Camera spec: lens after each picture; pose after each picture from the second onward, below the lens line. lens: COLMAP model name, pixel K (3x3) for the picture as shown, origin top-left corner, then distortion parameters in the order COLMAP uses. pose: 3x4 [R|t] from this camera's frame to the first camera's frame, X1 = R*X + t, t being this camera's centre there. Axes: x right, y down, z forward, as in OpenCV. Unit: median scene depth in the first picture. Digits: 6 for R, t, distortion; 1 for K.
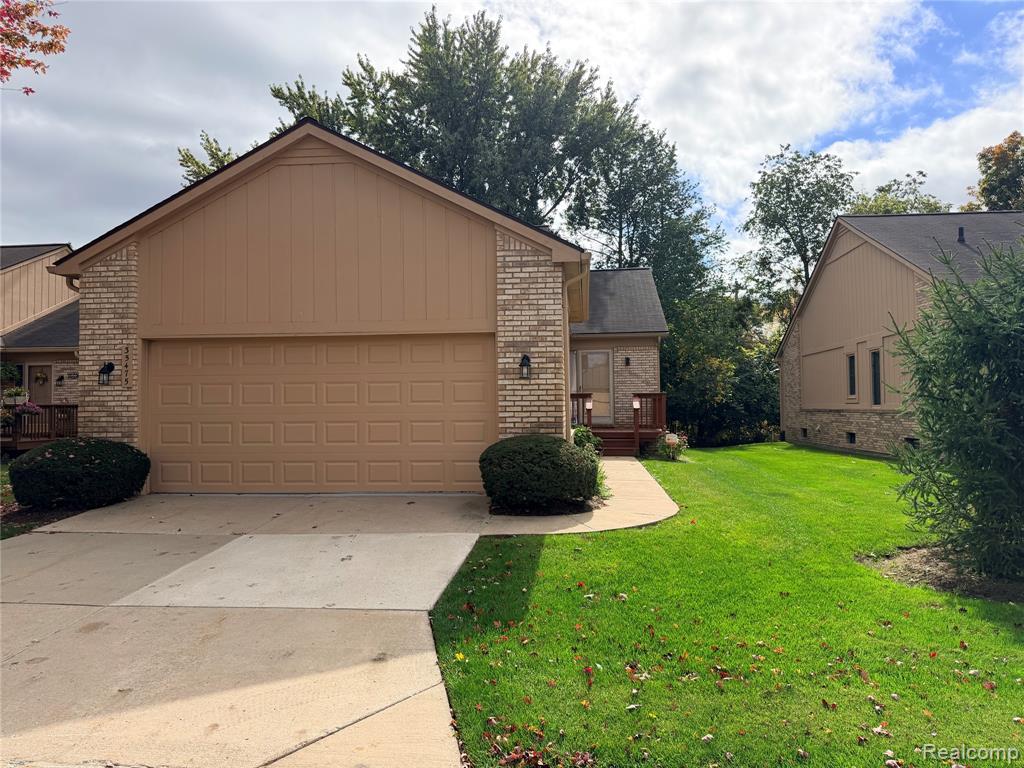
lens RADIAL K [[713.2, 0, 512.0], [0, 713.2, 384.0], [0, 0, 1]] dist [-0.050132, -0.001281]
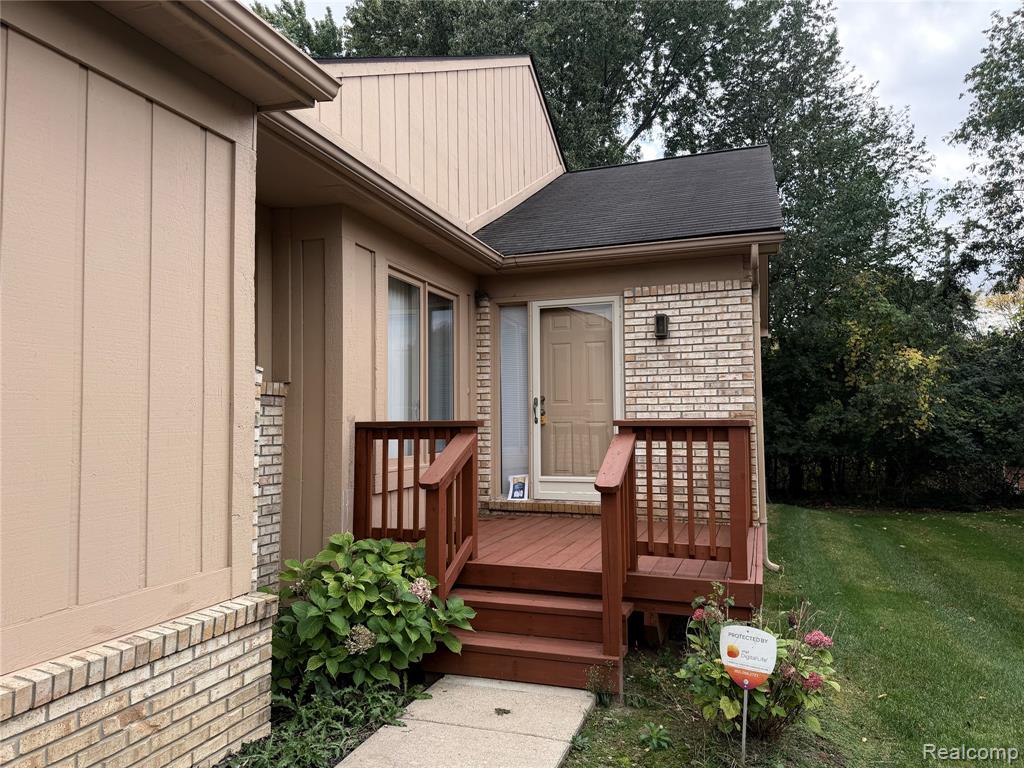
lens RADIAL K [[713.2, 0, 512.0], [0, 713.2, 384.0], [0, 0, 1]] dist [-0.050132, -0.001281]
pose [[0.974269, -0.003444, -0.225360, 0.101797], [-0.001131, 0.999796, -0.020170, 0.002075], [0.225384, 0.019906, 0.974067, 0.391411]]
